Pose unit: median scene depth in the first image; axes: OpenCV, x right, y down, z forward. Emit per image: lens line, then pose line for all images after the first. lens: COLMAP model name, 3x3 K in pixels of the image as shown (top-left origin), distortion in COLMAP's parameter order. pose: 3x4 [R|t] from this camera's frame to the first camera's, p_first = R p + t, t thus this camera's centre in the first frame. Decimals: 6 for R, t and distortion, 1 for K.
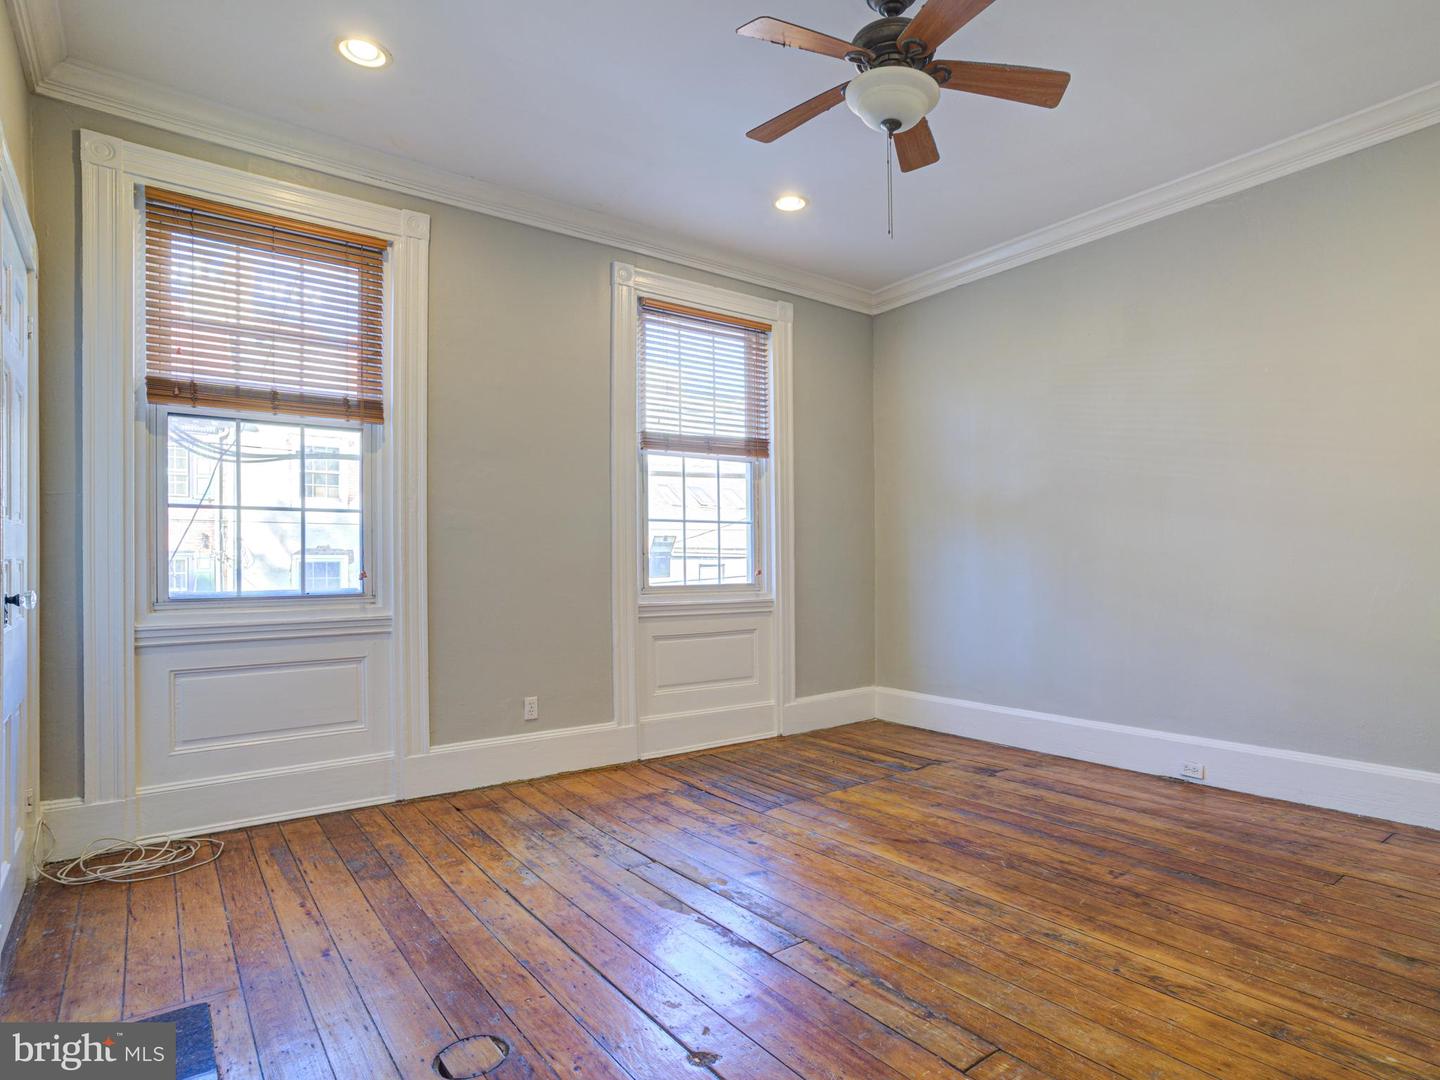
lens RADIAL K [[821.7, 0, 776.8], [0, 821.7, 552.2], [0, 0, 1]] dist [-0.060631, 0.028782]
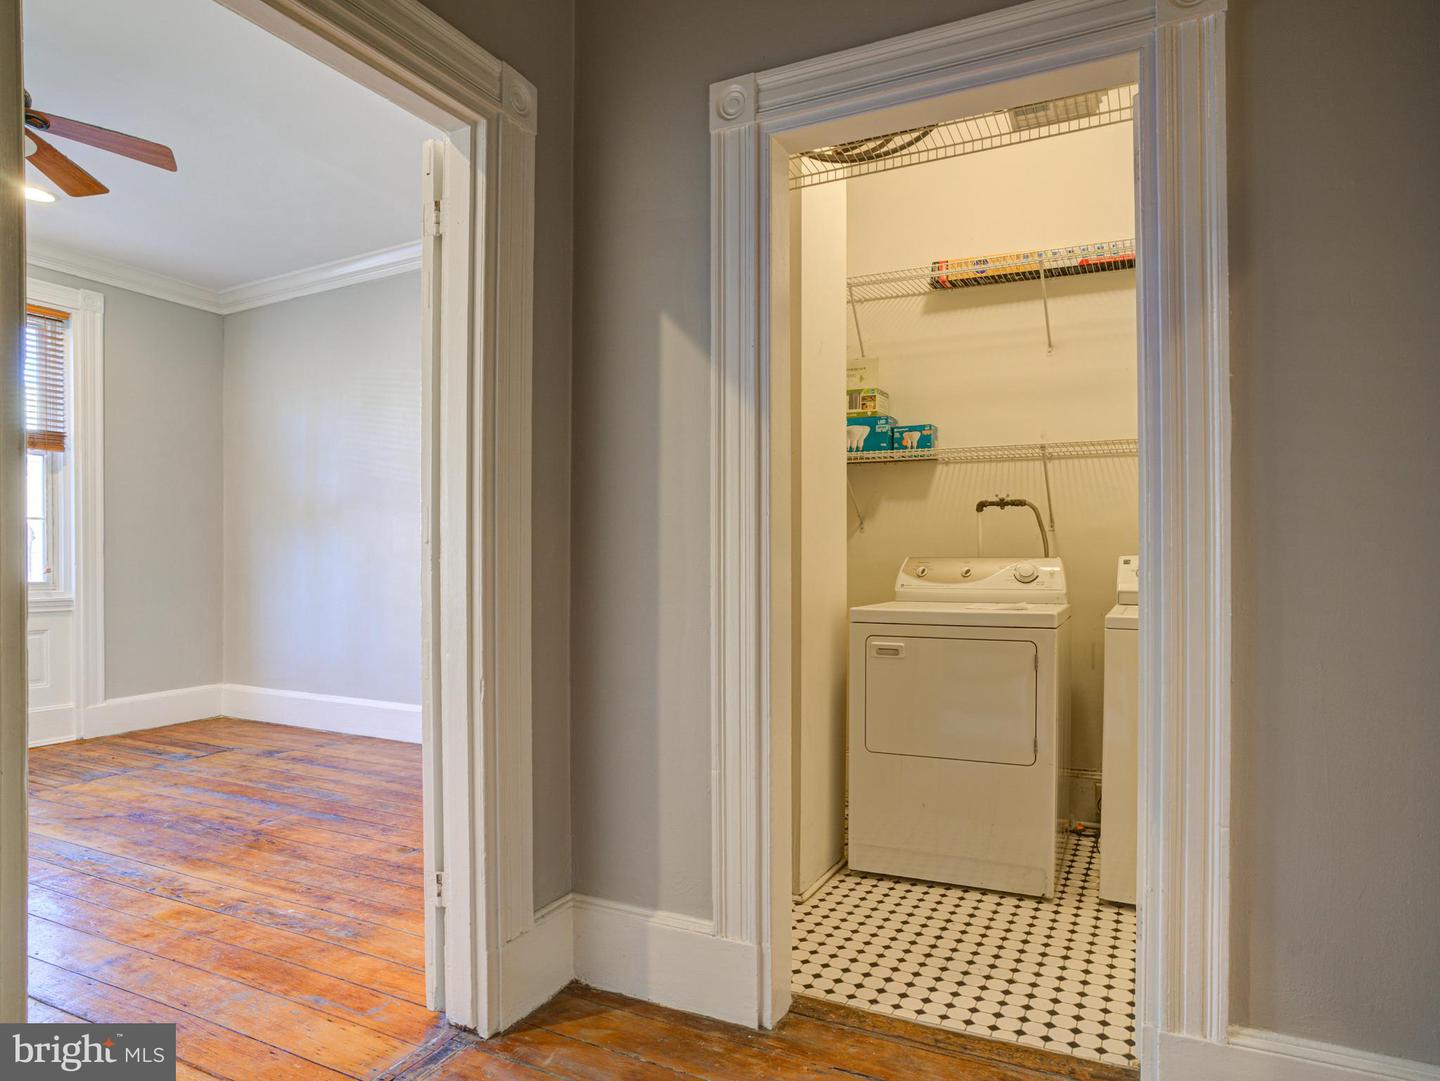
lens RADIAL K [[851.3, 0, 765.2], [0, 851.3, 557.8], [0, 0, 1]] dist [-0.007172, 0.008915]
pose [[0.906820, 0.007414, 0.421452, 0.454861], [-0.009950, 0.999943, 0.003818, -0.003745], [-0.421400, -0.007656, 0.906842, -0.368259]]
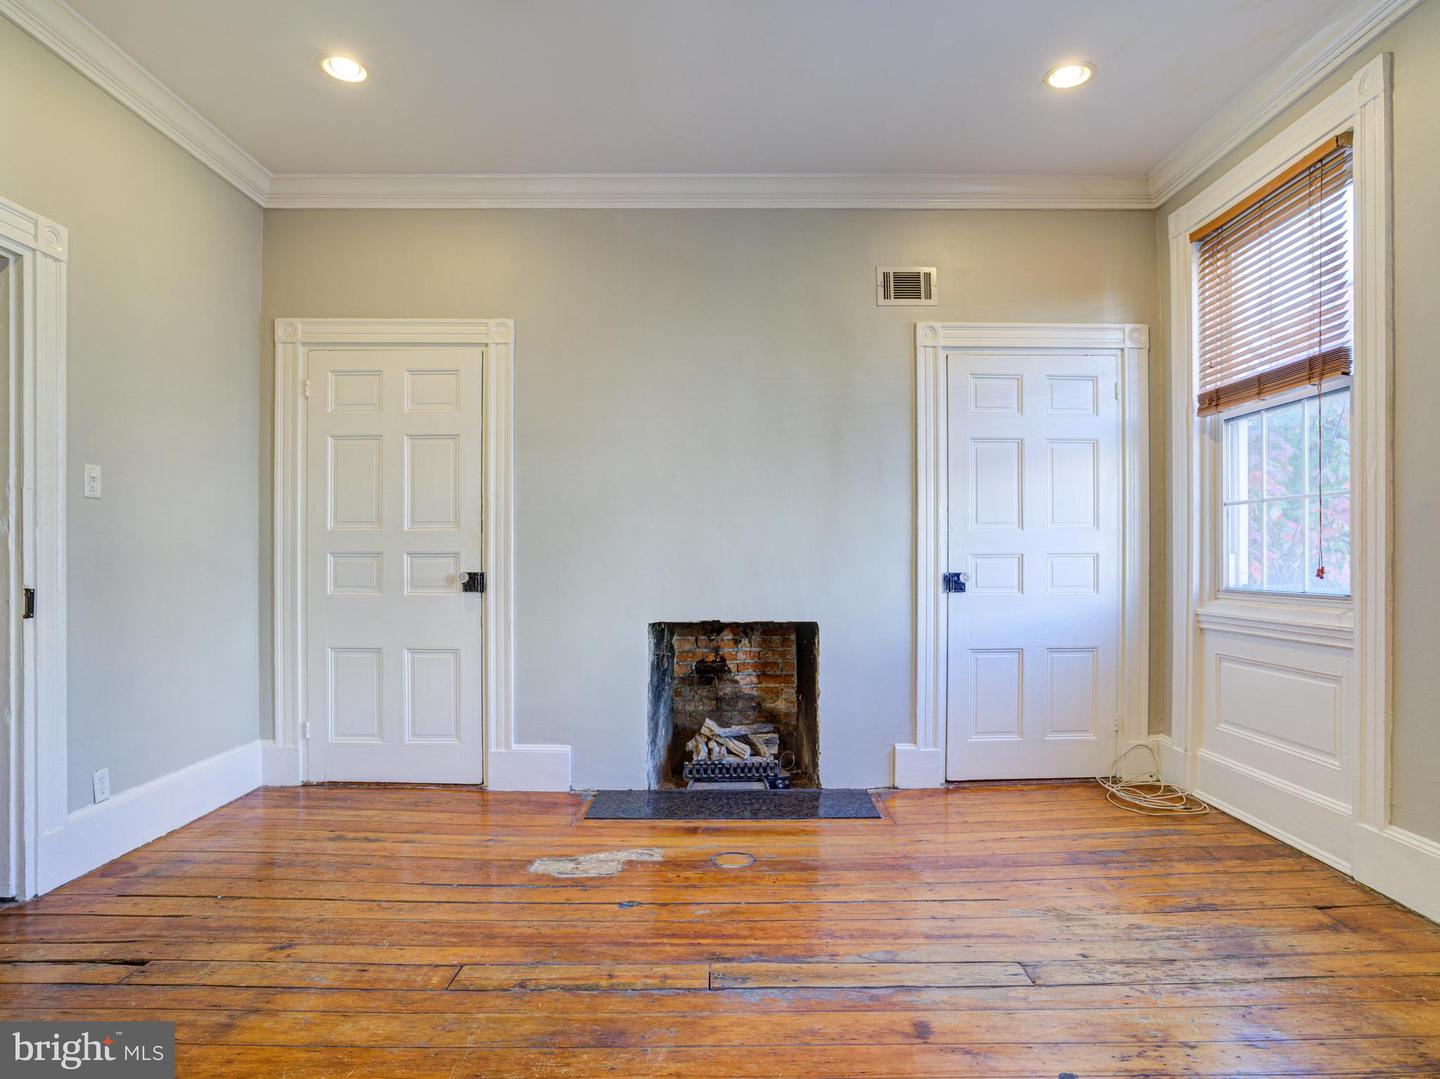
lens RADIAL K [[821.7, 0, 729.6], [0, 821.7, 547.9], [0, 0, 1]] dist [-0.060631, 0.028782]
pose [[-0.631695, -0.002077, -0.775214, 0.486464], [0.015413, 0.999765, -0.015238, 0.007914], [0.775064, -0.021574, -0.631515, 1.079560]]
